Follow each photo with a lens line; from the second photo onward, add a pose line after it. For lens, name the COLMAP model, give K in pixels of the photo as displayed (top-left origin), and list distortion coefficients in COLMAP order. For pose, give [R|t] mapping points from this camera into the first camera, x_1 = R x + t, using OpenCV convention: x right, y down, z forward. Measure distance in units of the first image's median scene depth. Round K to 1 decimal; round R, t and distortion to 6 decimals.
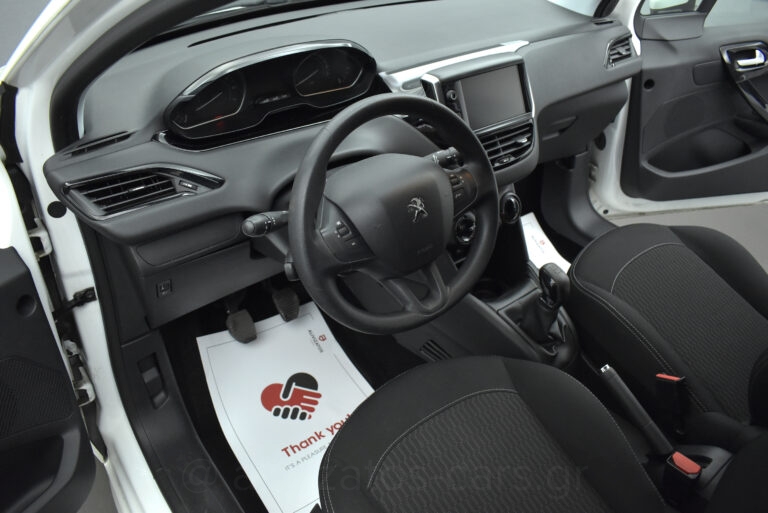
lens RADIAL K [[589.9, 0, 384.0], [0, 589.9, 256.5], [0, 0, 1]] dist [-0.084872, -0.002864]
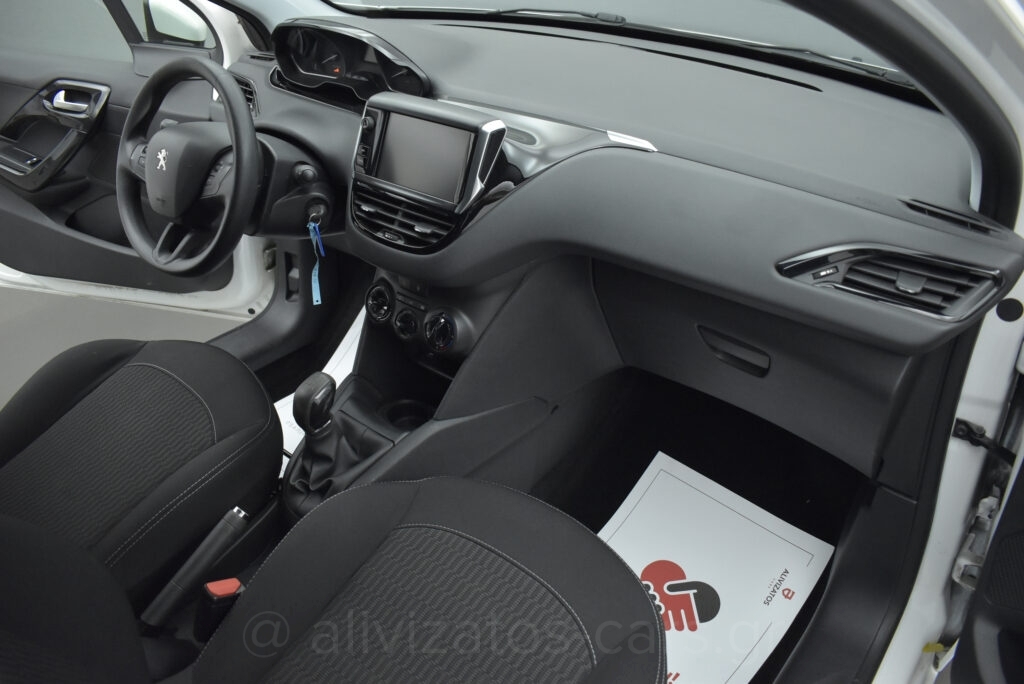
lens RADIAL K [[784.9, 0, 559.6], [0, 784.9, 341.4], [0, 0, 1]] dist [-0.080388, -0.001041]
pose [[0.262982, 0.488629, -0.831915, 1.137756], [-0.580424, 0.768902, 0.268137, -0.448391], [0.770680, 0.412348, 0.485820, 0.749843]]
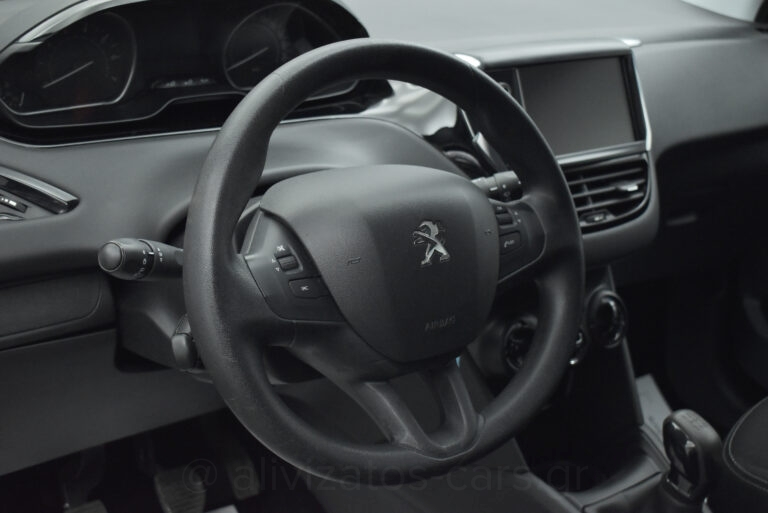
lens RADIAL K [[1043.5, 0, 384.0], [0, 1043.5, 256.5], [0, 0, 1]] dist [-0.024387, 0.020626]
pose [[0.999011, 0.044063, -0.005911, 0.014485], [-0.044191, 0.969687, -0.240321, 0.114922], [-0.004857, 0.240345, 0.970675, 0.062912]]
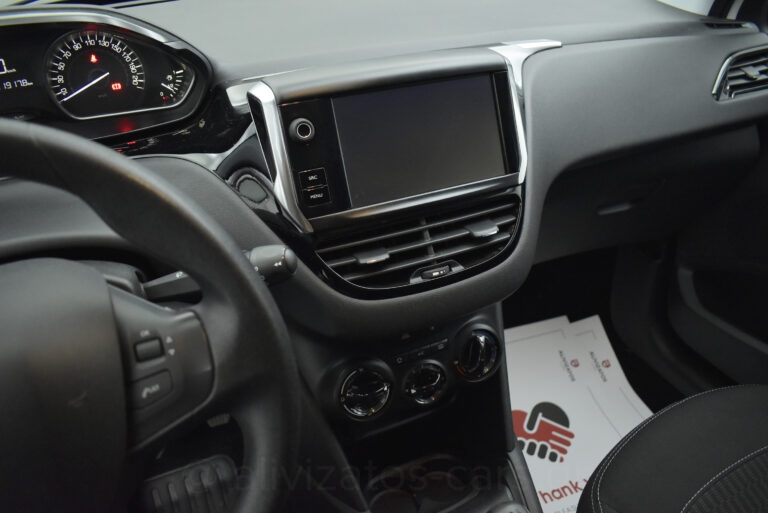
lens RADIAL K [[588.7, 0, 419.7], [0, 588.7, 256.0], [0, 0, 1]] dist [-0.080388, -0.001041]
pose [[0.980469, 0.095629, -0.171860, 0.274400], [-0.104479, 0.993589, -0.043190, -0.155535], [0.166628, 0.060302, 0.984174, 0.532740]]
